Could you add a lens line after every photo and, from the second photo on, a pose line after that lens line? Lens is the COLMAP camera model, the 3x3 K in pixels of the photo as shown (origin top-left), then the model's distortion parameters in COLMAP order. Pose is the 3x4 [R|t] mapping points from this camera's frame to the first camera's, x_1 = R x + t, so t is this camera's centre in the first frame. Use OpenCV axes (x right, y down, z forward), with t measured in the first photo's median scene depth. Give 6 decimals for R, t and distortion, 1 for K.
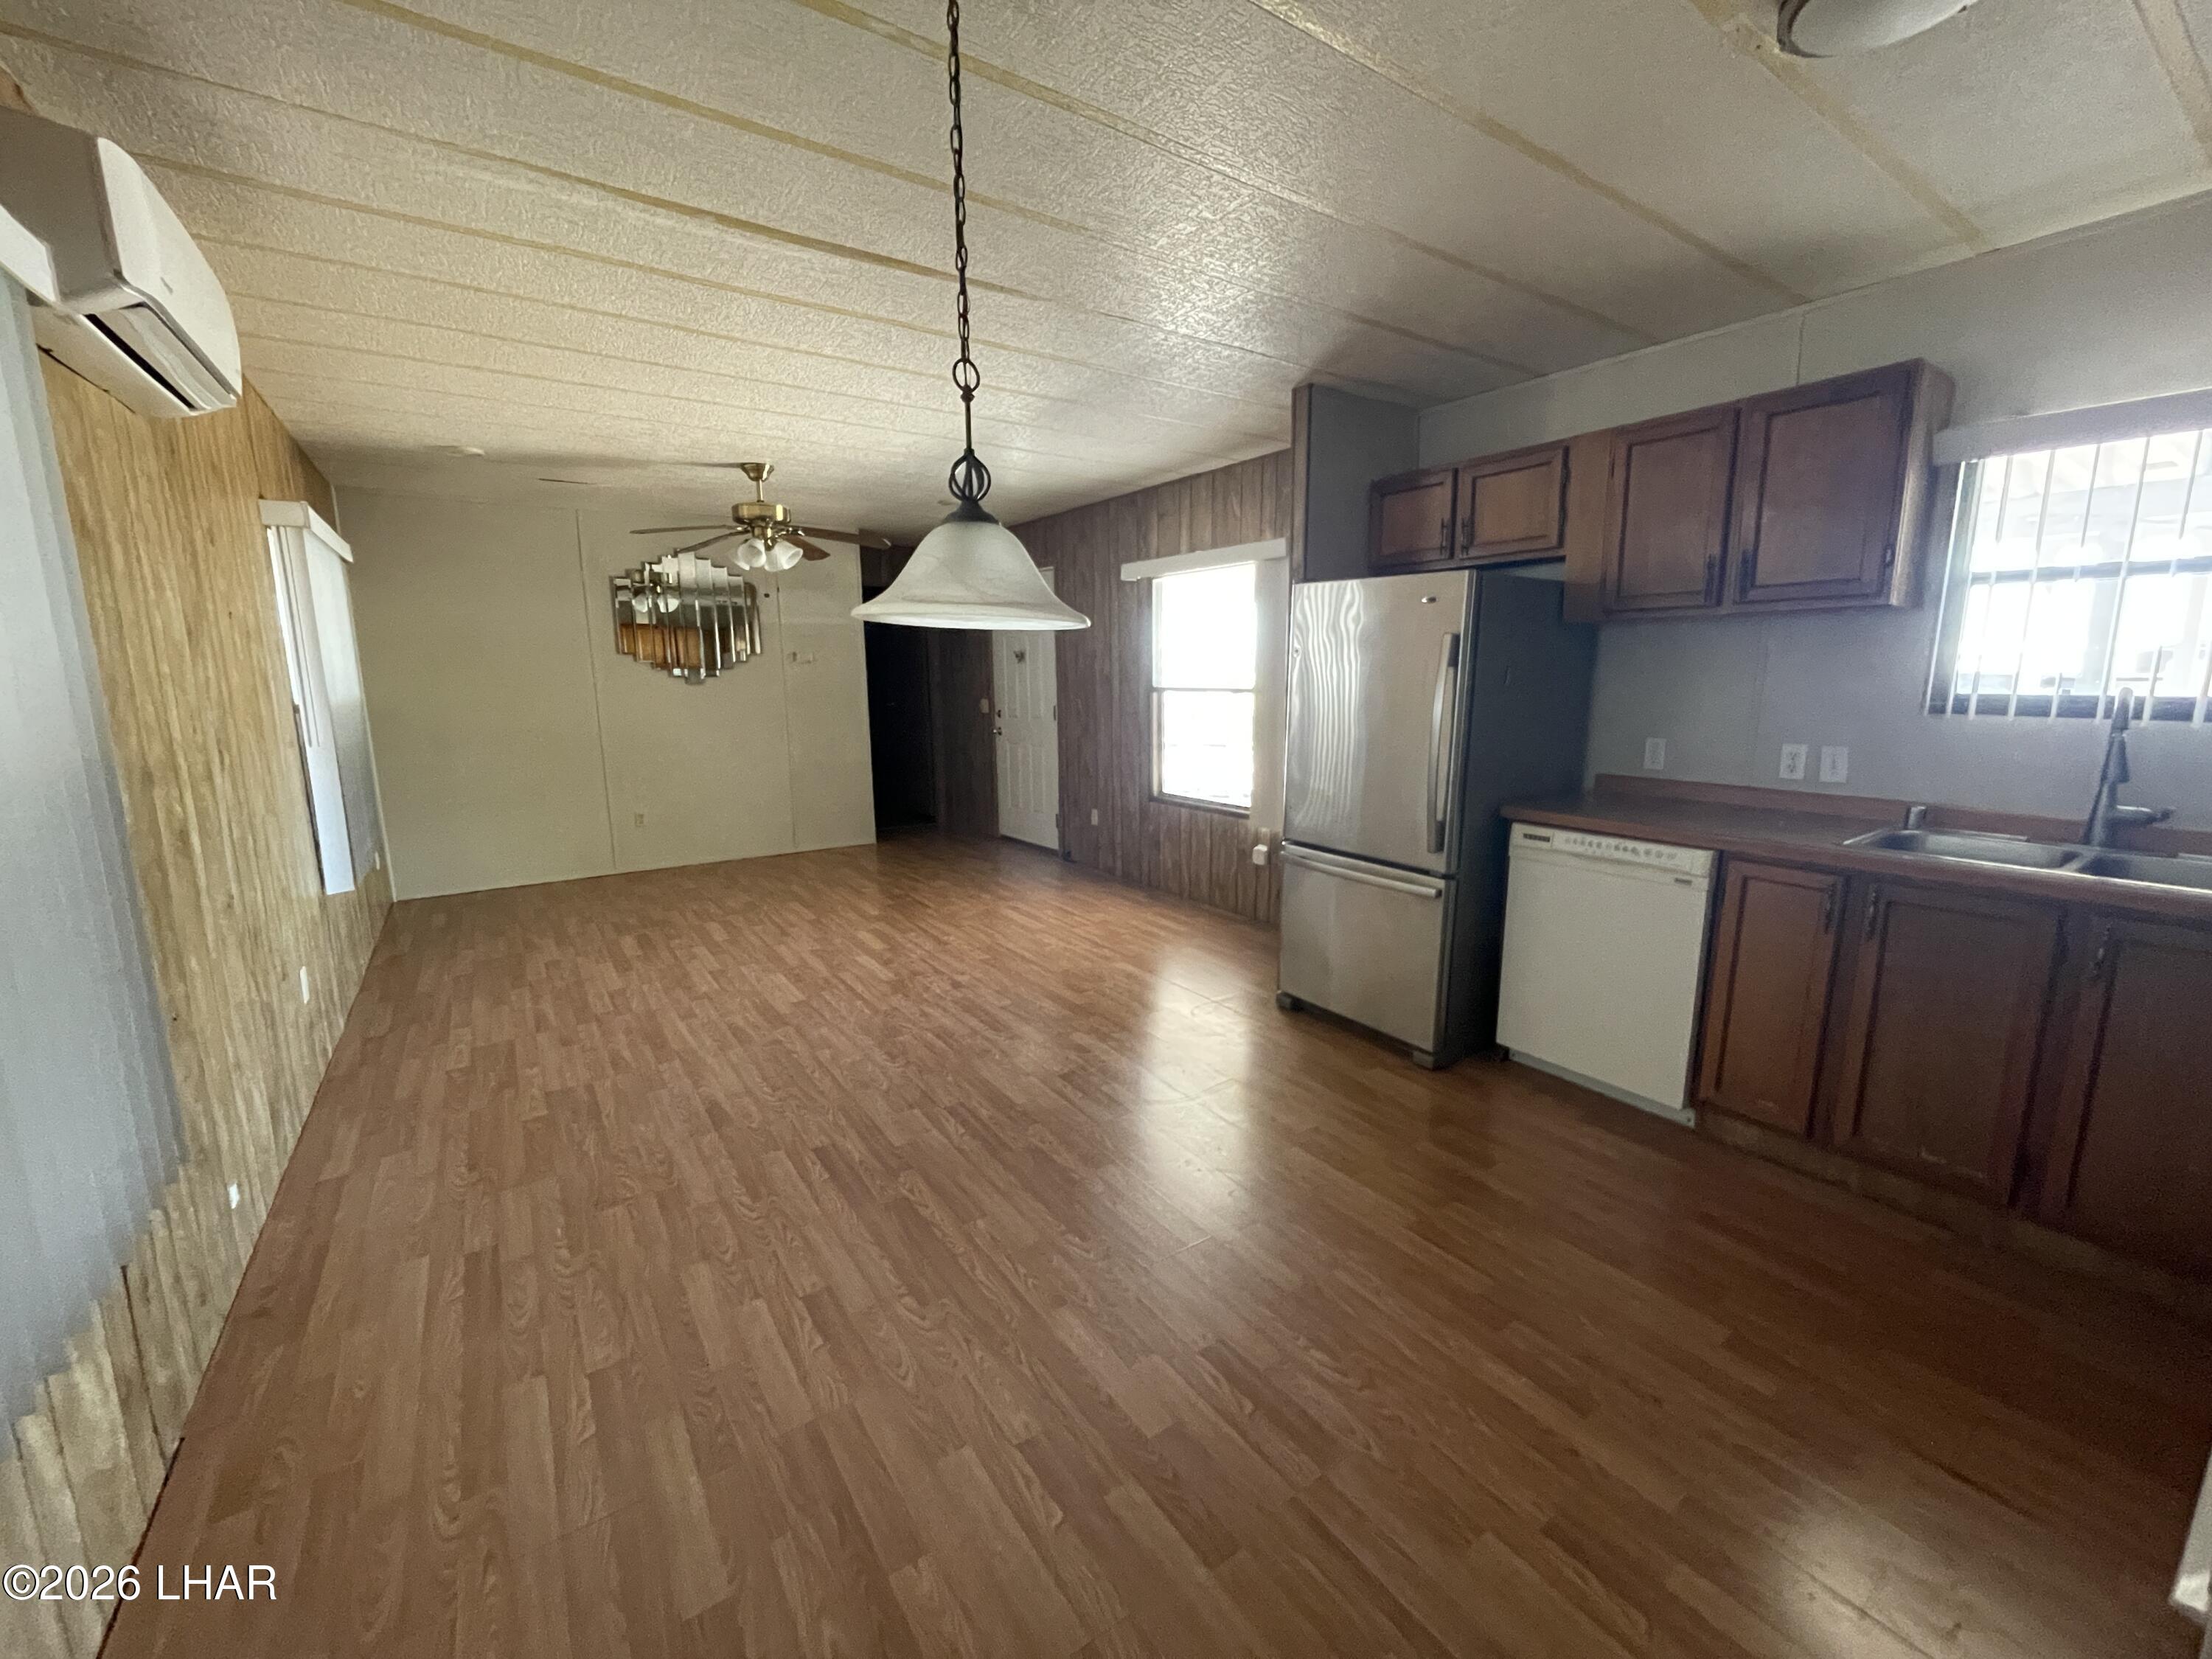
lens RADIAL K [[890.9, 0, 1103.9], [0, 890.9, 828.6], [0, 0, 1]] dist [0.000665, 0.000401]
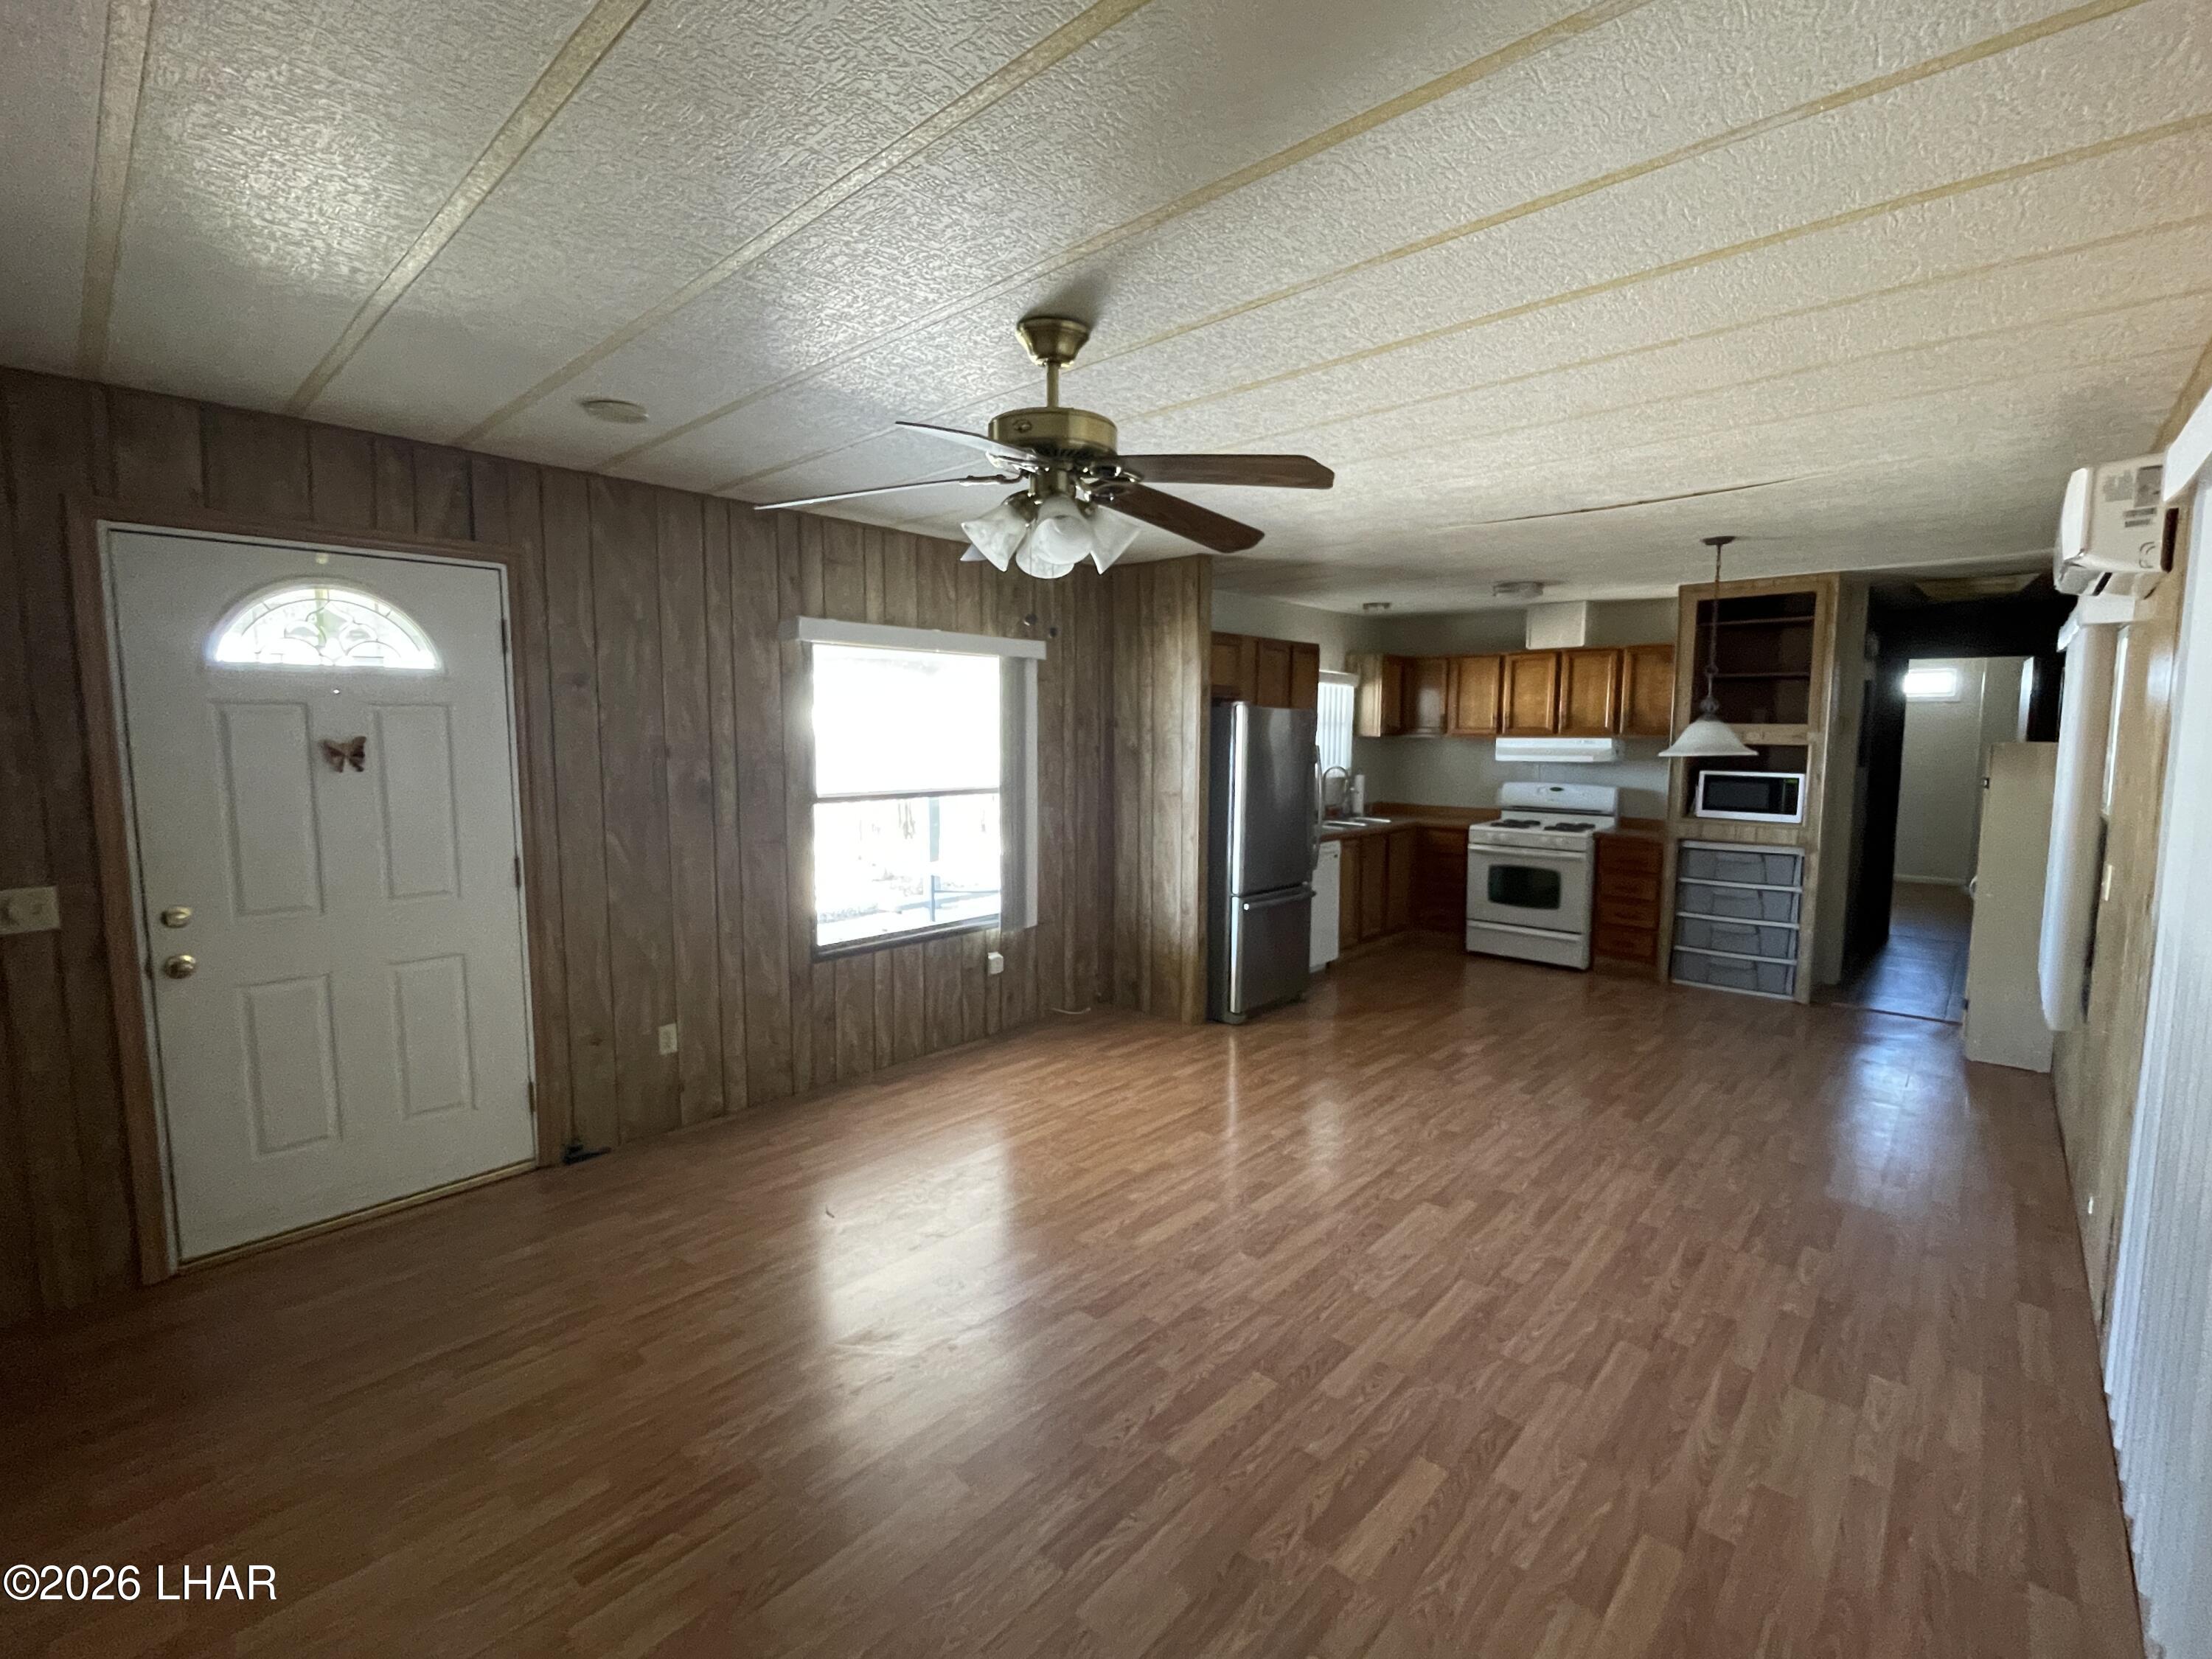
lens RADIAL K [[975.4, 0, 1101.4], [0, 975.4, 829.7], [0, 0, 1]] dist [0.002871, 0.000941]
pose [[-0.226551, -0.092727, 0.969575, -0.940022], [0.165543, 0.977309, 0.132148, -0.254312], [-0.959828, 0.190445, -0.206060, 1.216771]]
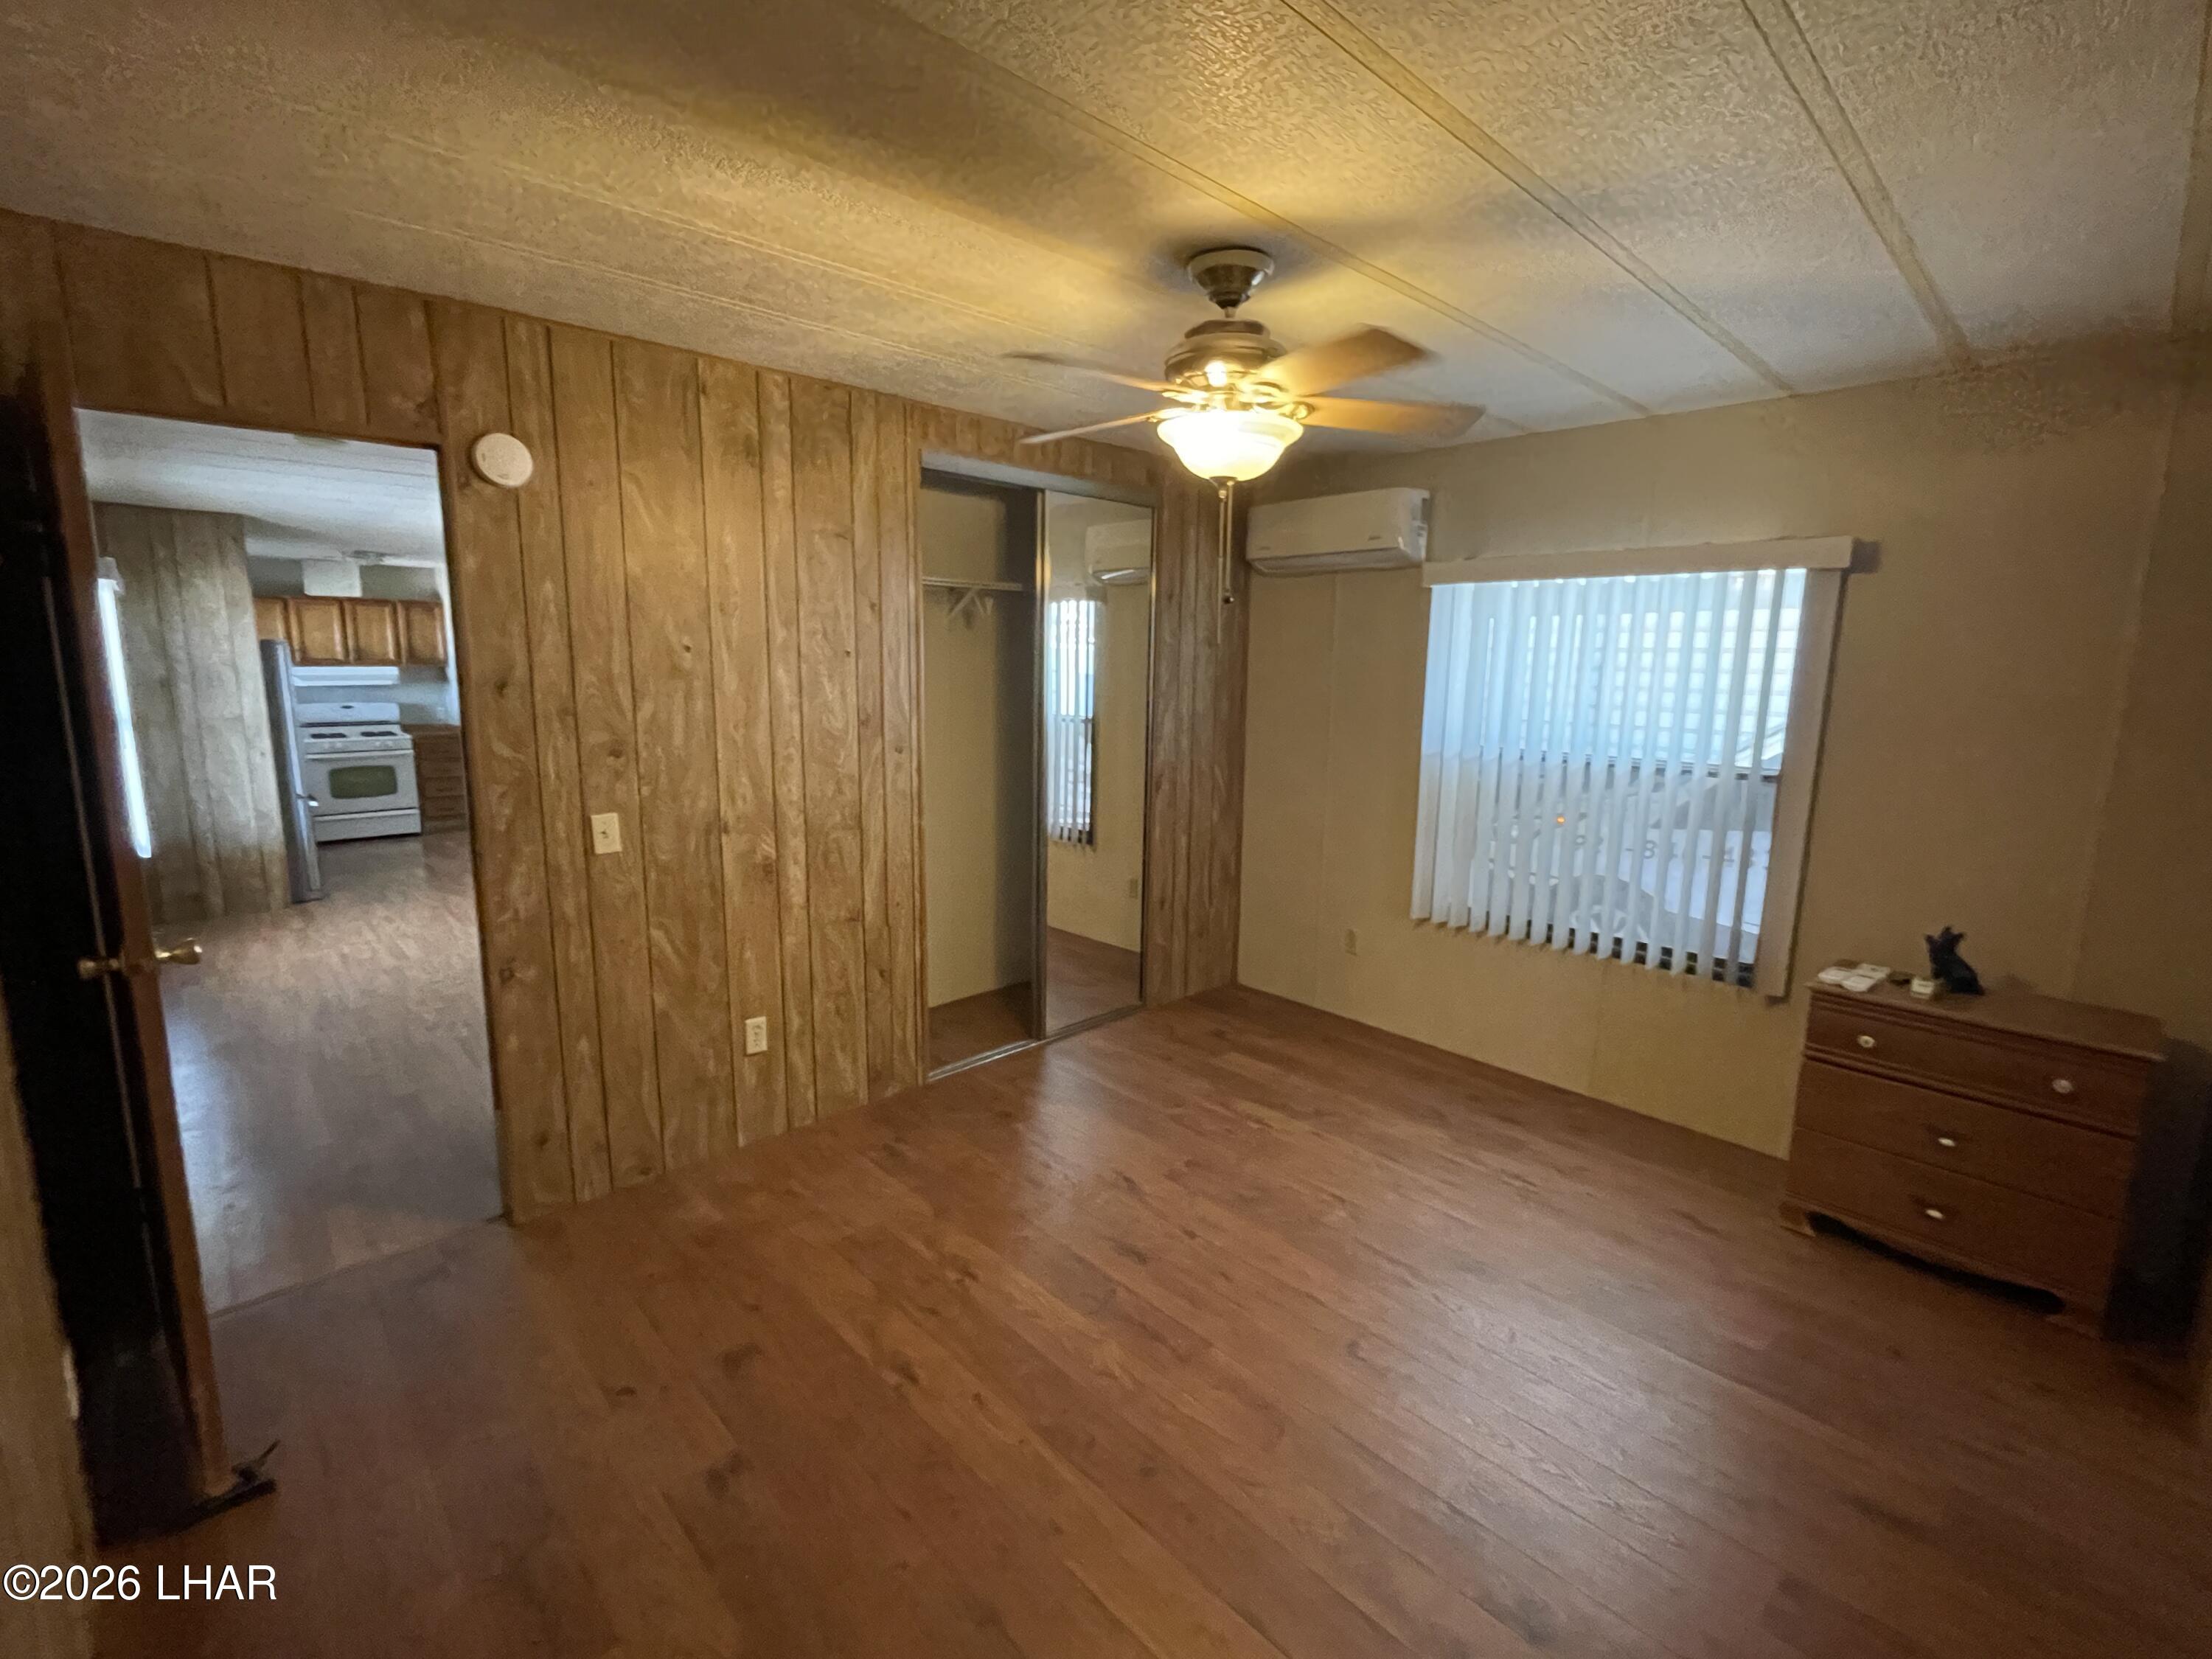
lens RADIAL K [[975.4, 0, 1108.0], [0, 975.4, 824.1], [0, 0, 1]] dist [0.002871, 0.000941]
pose [[-0.987704, 0.030254, -0.153378, -0.803287], [-0.022591, 0.943177, 0.331522, -0.487400], [0.154693, 0.330911, -0.930896, 2.500638]]
